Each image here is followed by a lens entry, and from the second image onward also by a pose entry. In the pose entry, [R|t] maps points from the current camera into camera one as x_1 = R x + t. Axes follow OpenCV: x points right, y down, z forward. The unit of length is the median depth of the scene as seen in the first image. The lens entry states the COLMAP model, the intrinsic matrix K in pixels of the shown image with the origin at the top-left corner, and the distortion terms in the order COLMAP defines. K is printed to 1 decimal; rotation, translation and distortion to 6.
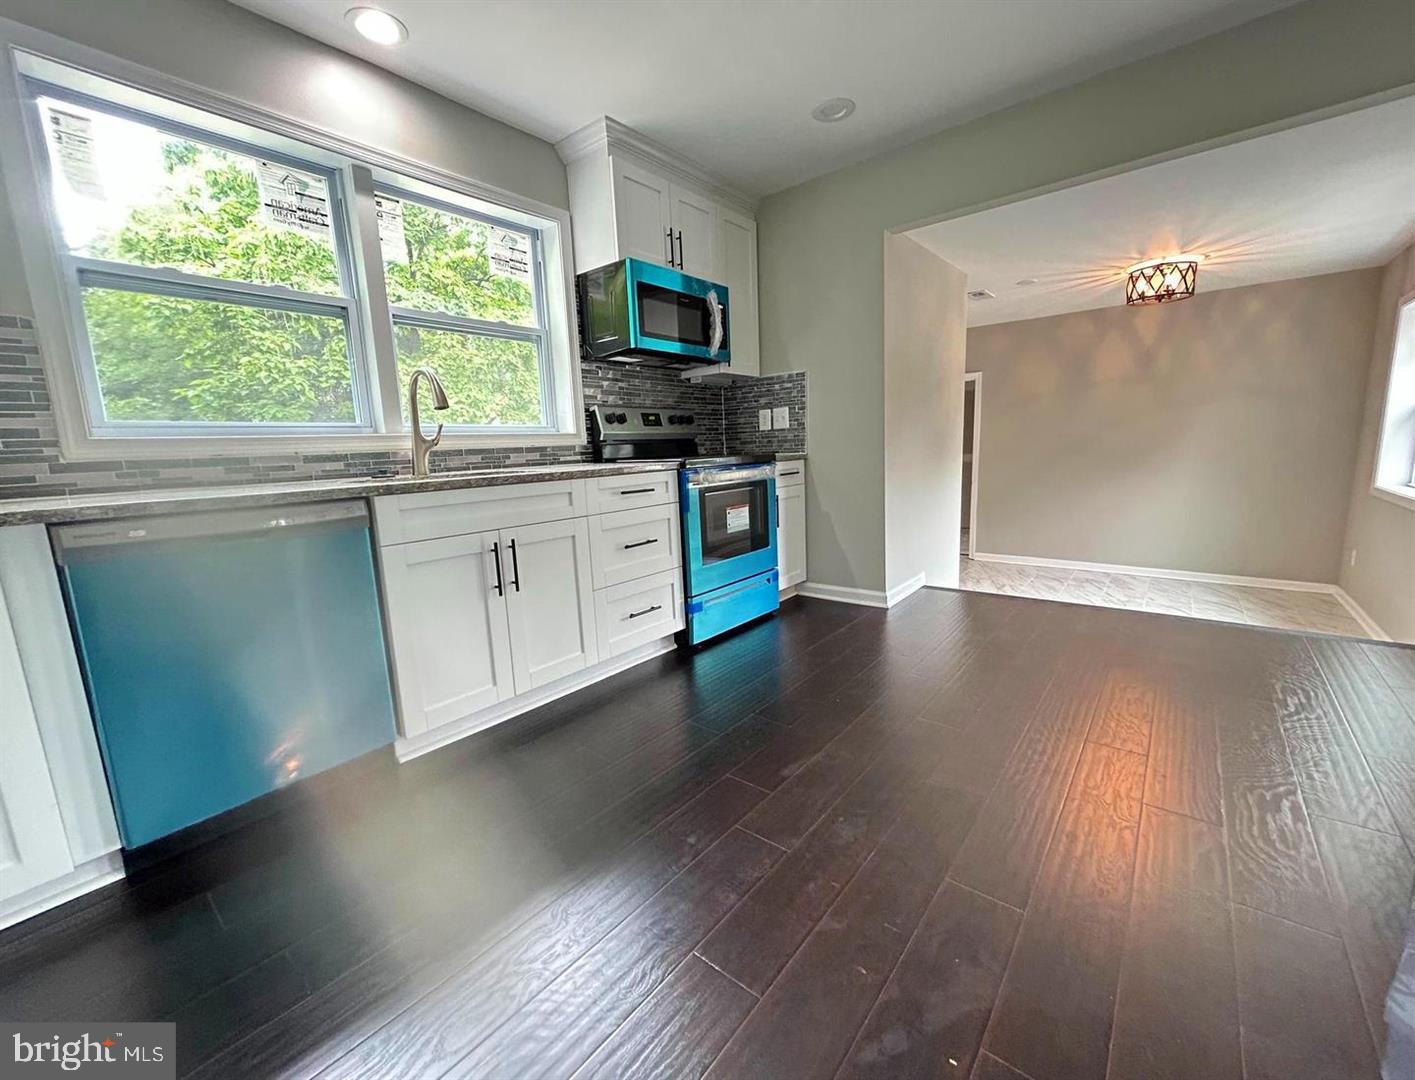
lens RADIAL K [[577.4, 0, 715.6], [0, 577.4, 541.2], [0, 0, 1]] dist [-0.000055, 0.000046]
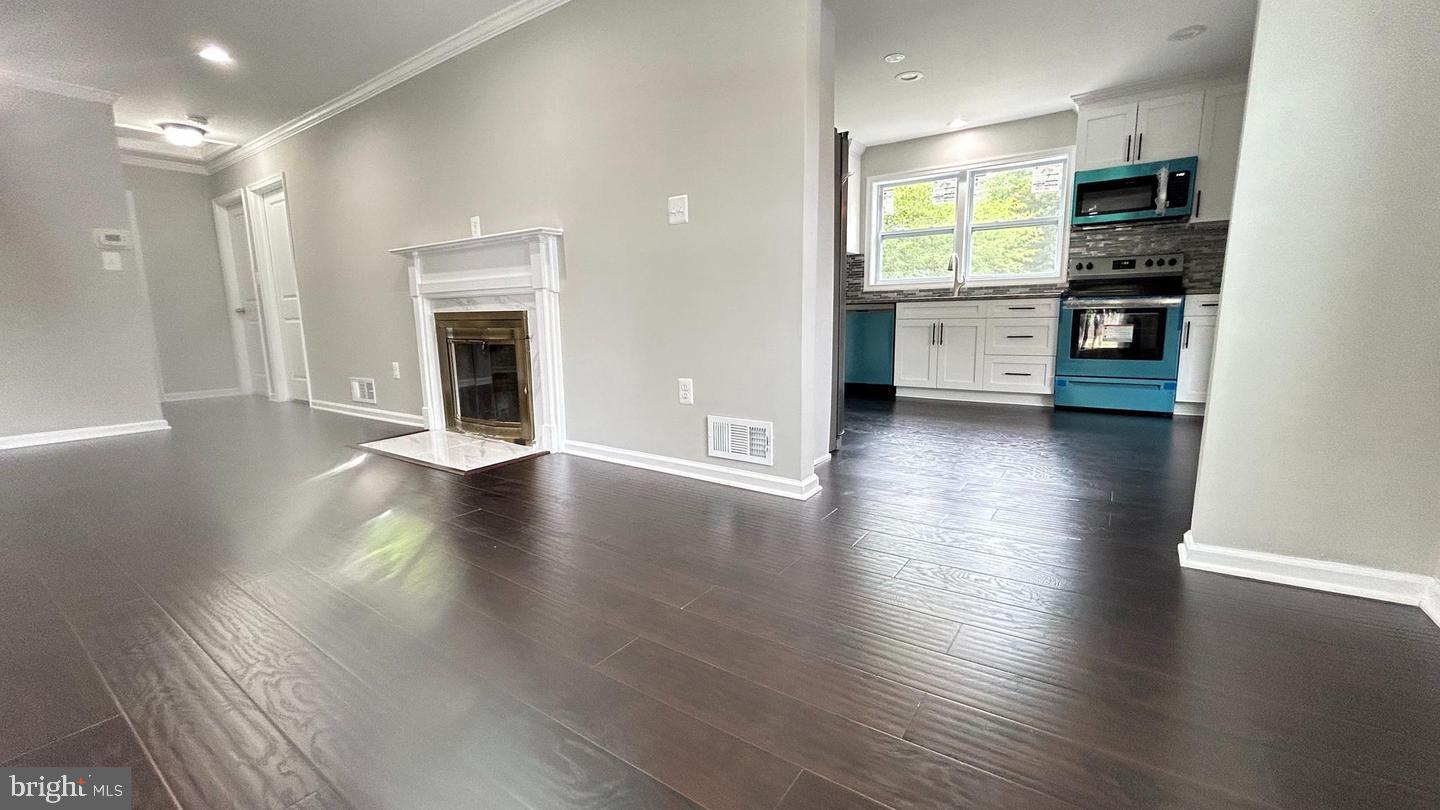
lens RADIAL K [[575.4, 0, 720.9], [0, 575.4, 401.8], [0, 0, 1]] dist [0.000614, -0.000068]
pose [[0.073806, 0.191033, -0.978805, 1.637187], [-0.146243, 0.972945, 0.178861, 0.017112], [0.986492, 0.129943, 0.099746, -0.117055]]
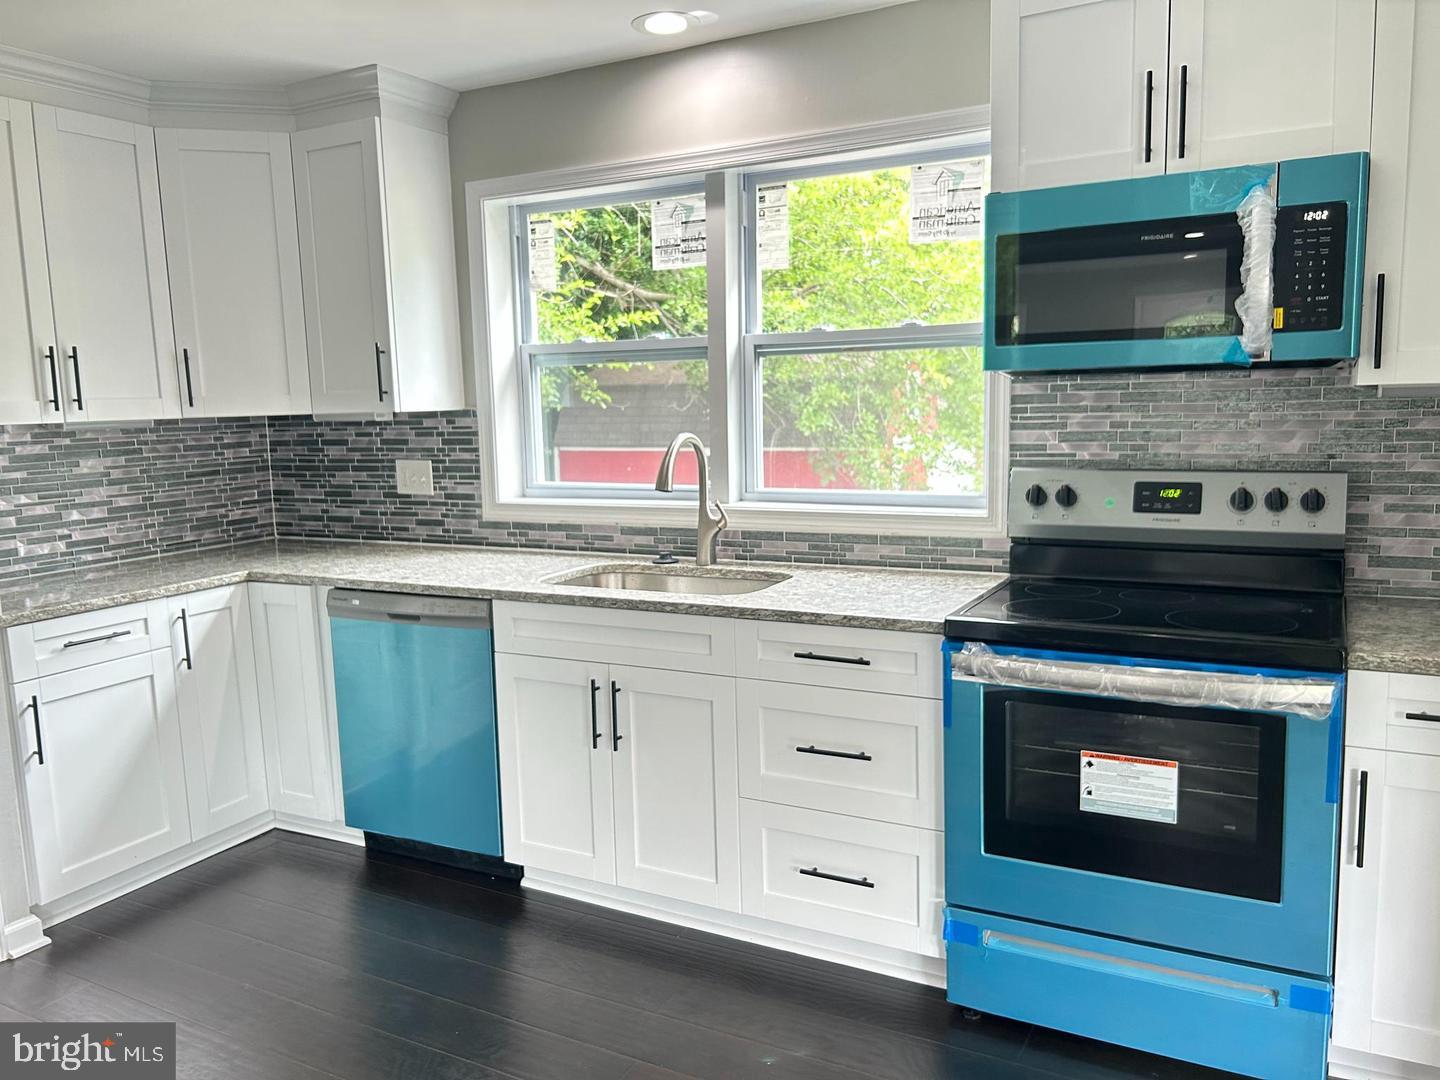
lens RADIAL K [[1092.6, 0, 720.0], [0, 1092.6, 540.0], [0, 0, 1]] dist [0.022283, -0.004149]
pose [[0.190319, 0.163017, -0.968093, 0.797467], [-0.139693, 0.980580, 0.137657, -0.312666], [0.971733, 0.109037, 0.209396, 0.642805]]
